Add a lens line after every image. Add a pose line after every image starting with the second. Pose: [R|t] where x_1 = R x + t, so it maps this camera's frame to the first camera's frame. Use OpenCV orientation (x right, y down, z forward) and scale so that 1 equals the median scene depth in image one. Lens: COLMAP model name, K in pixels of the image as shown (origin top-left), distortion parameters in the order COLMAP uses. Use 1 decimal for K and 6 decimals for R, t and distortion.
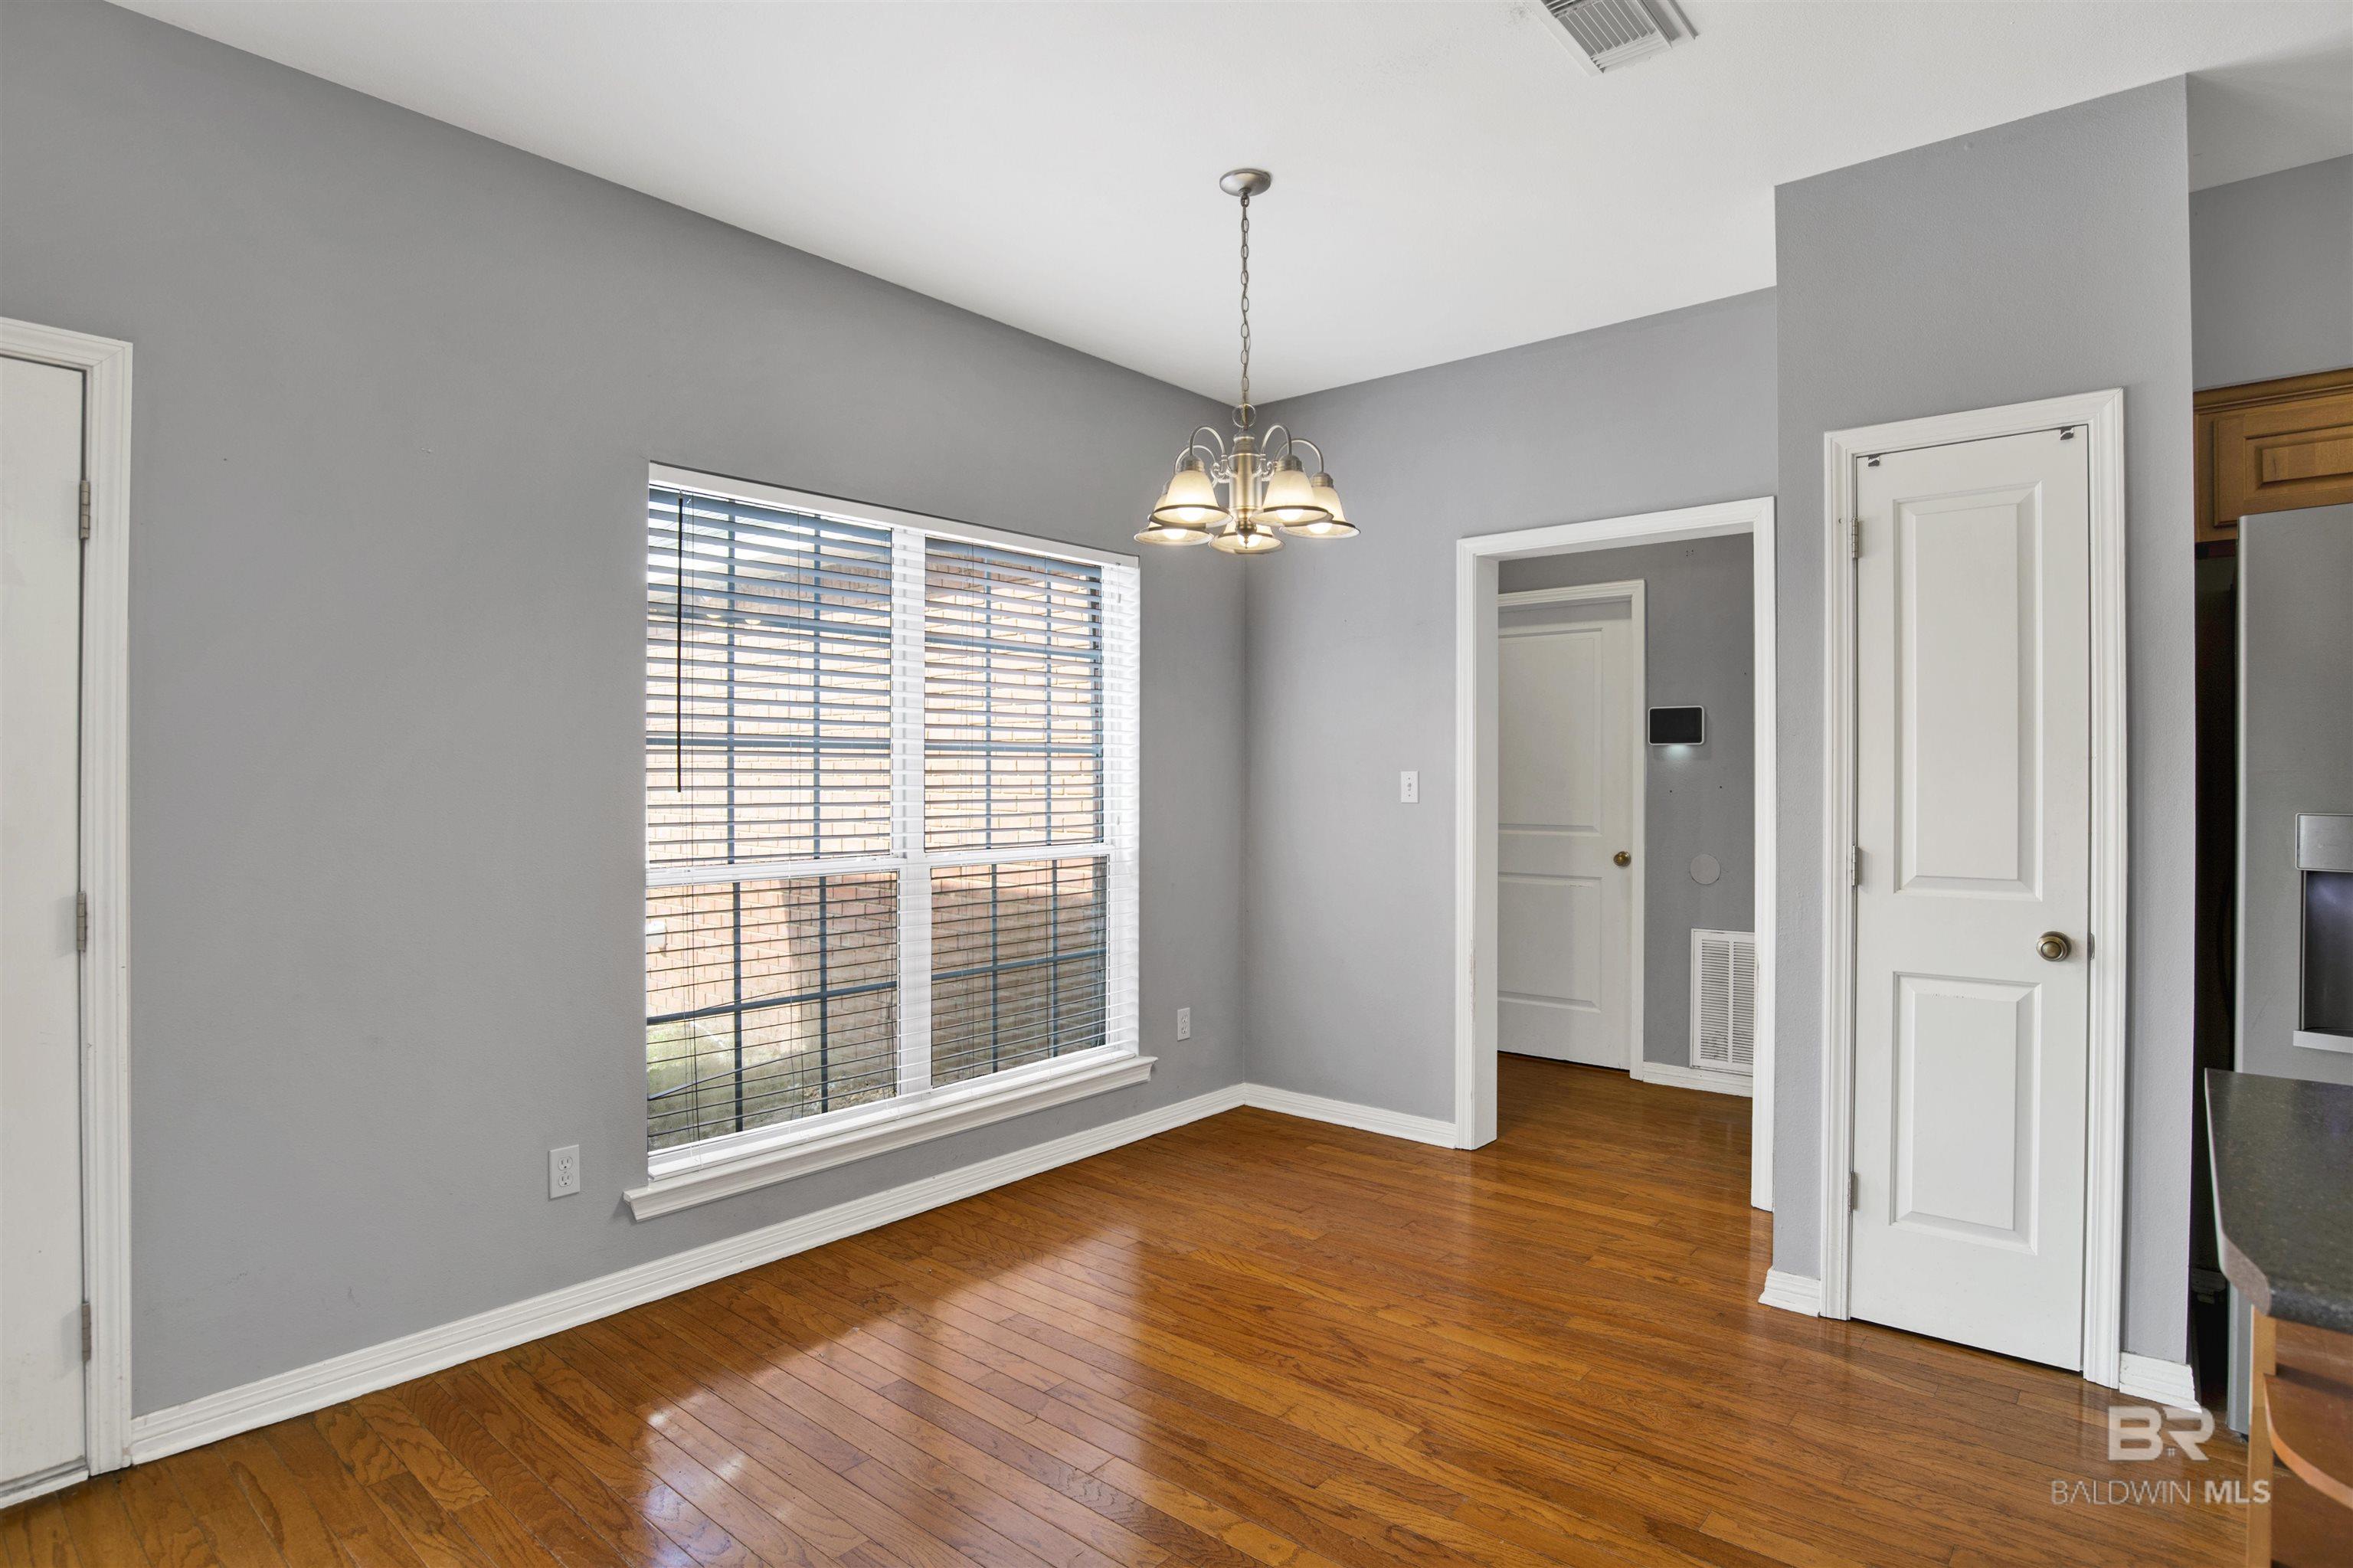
lens RADIAL K [[1235.2, 0, 1179.2], [0, 1235.2, 773.5], [0, 0, 1]] dist [-0.067155, 0.022785]
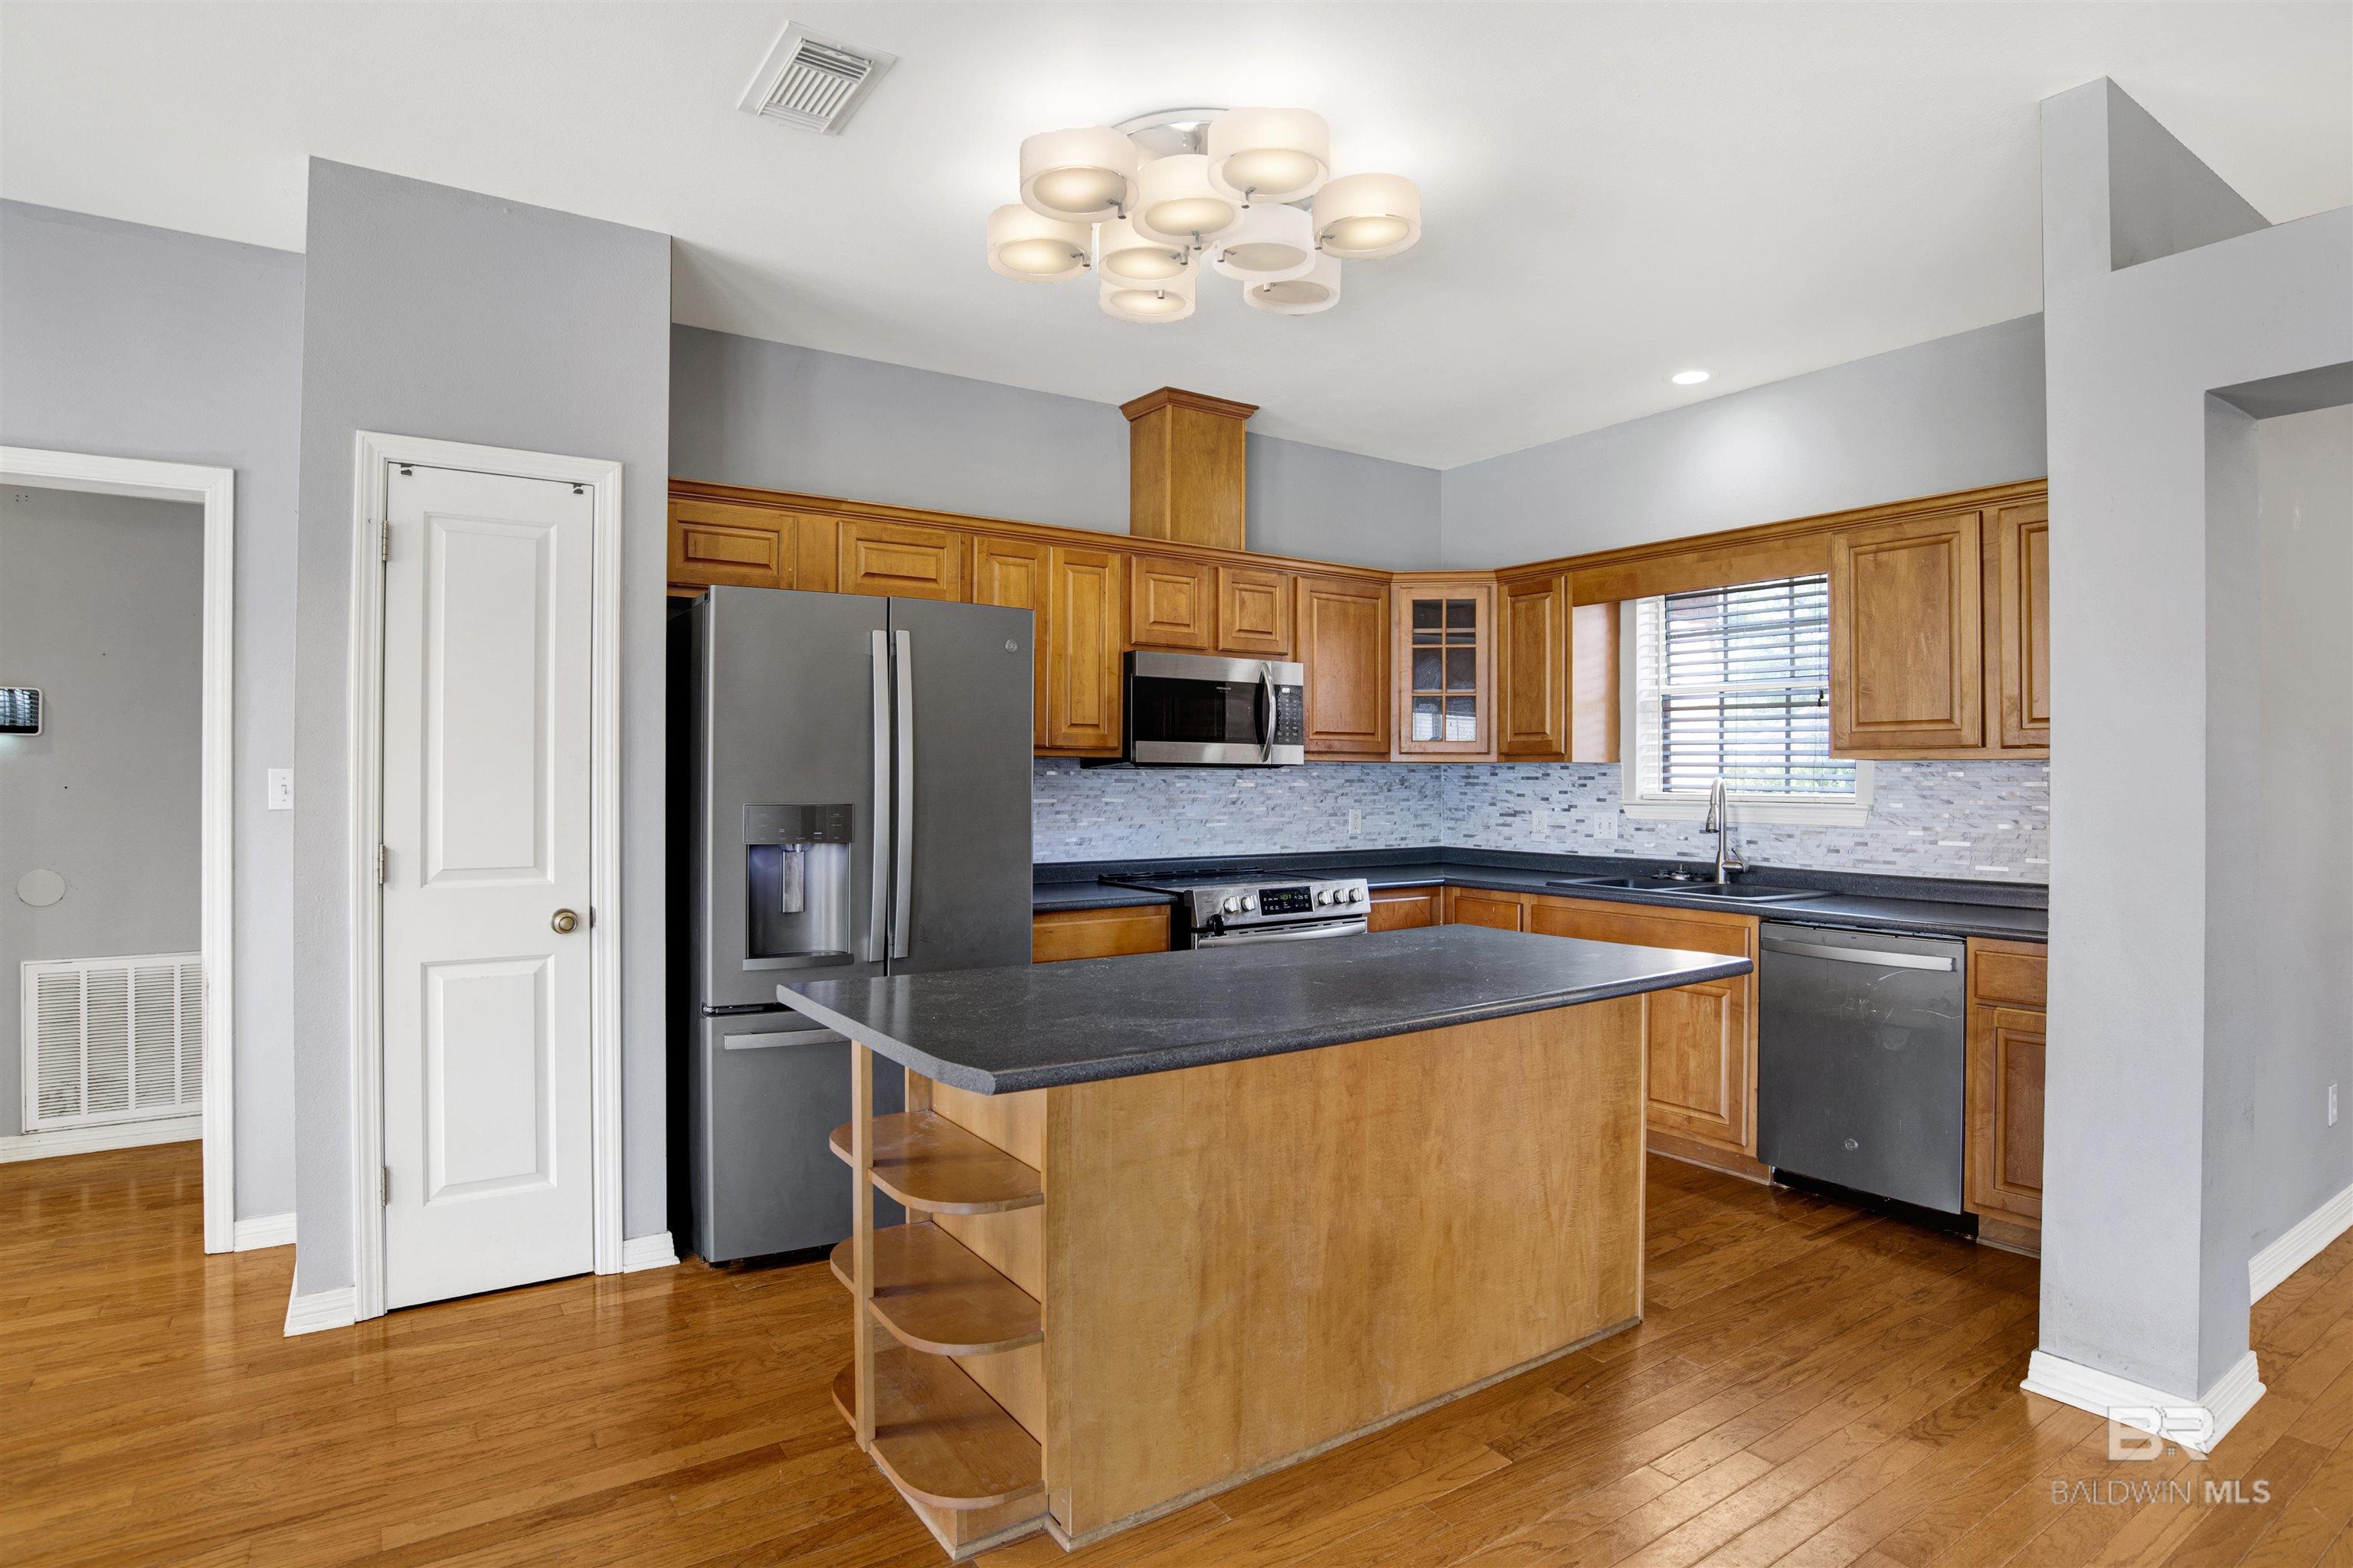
lens RADIAL K [[1235.2, 0, 1179.2], [0, 1235.2, 773.5], [0, 0, 1]] dist [-0.067155, 0.022785]
pose [[0.266620, 0.006172, 0.963782, -0.240198], [-0.006196, 0.999970, -0.004690, 0.000942], [-0.963782, -0.004721, 0.266651, 0.090509]]
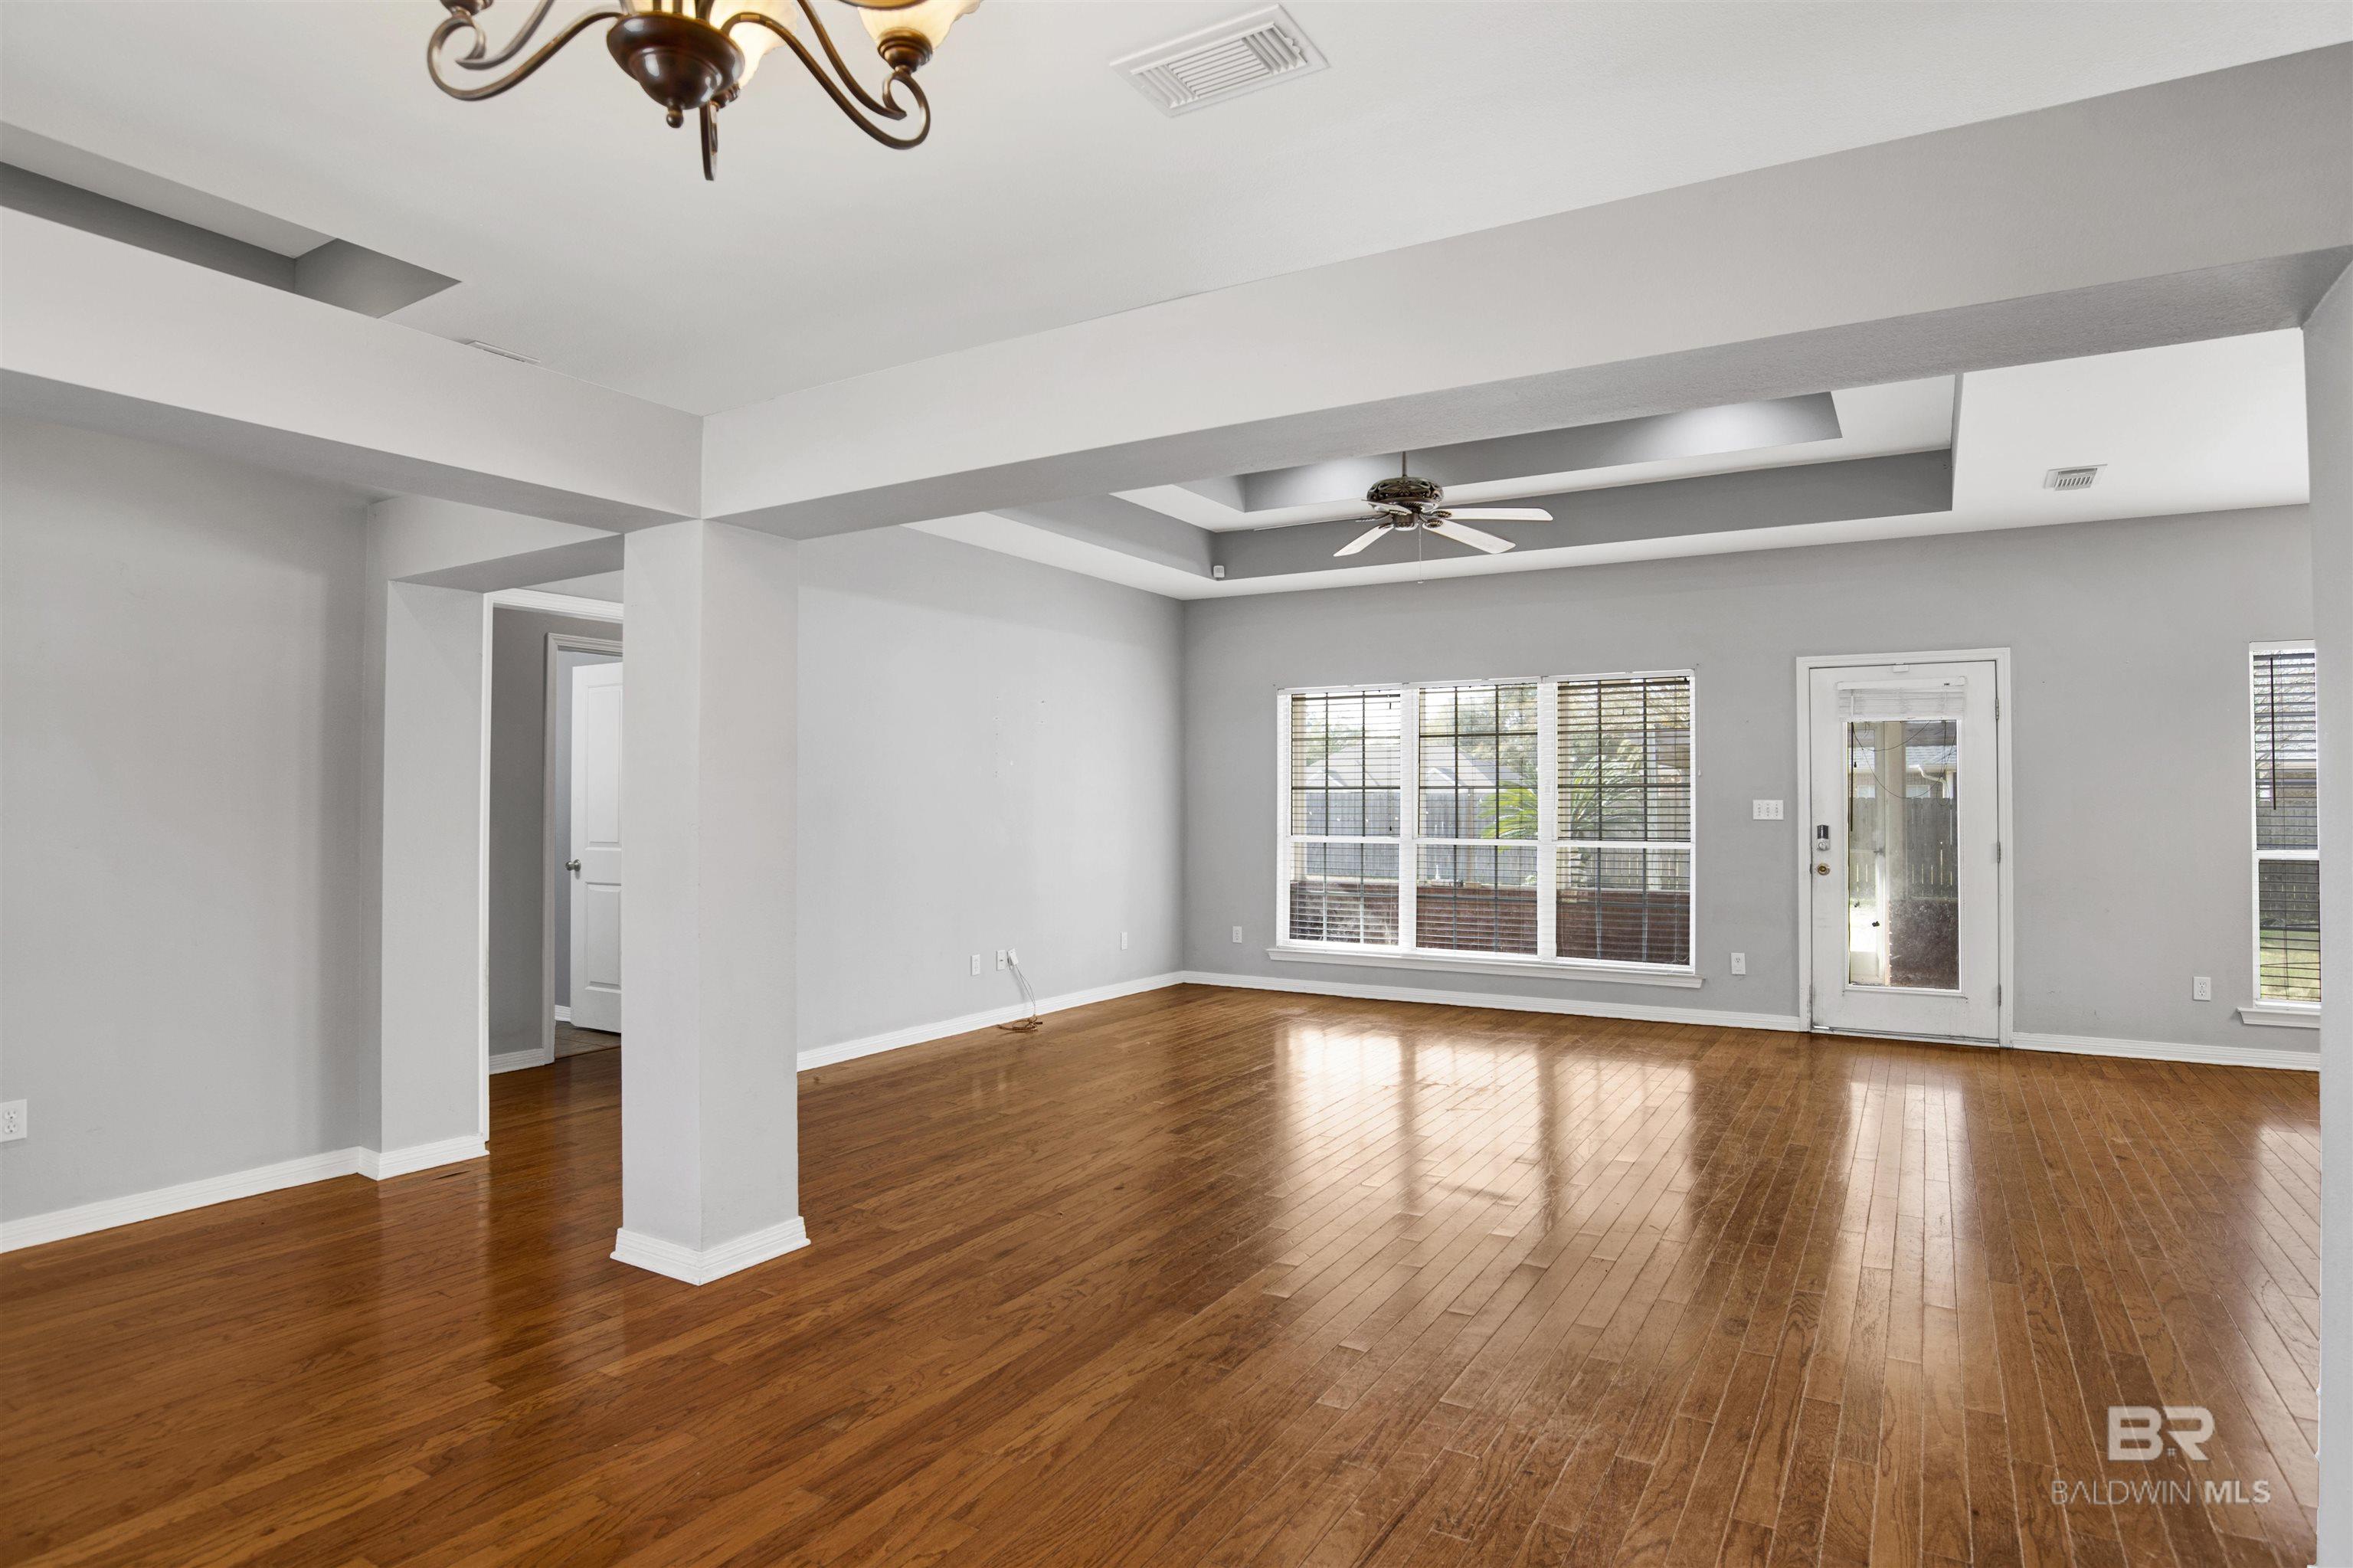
lens RADIAL K [[1217.7, 0, 1208.5], [0, 1217.7, 784.9], [0, 0, 1]] dist [-0.038263, -0.000332]
pose [[0.175479, -0.016189, -0.984350, 1.218008], [0.000200, 0.999865, -0.016408, 0.006596], [0.984483, 0.002683, 0.175459, -1.066759]]
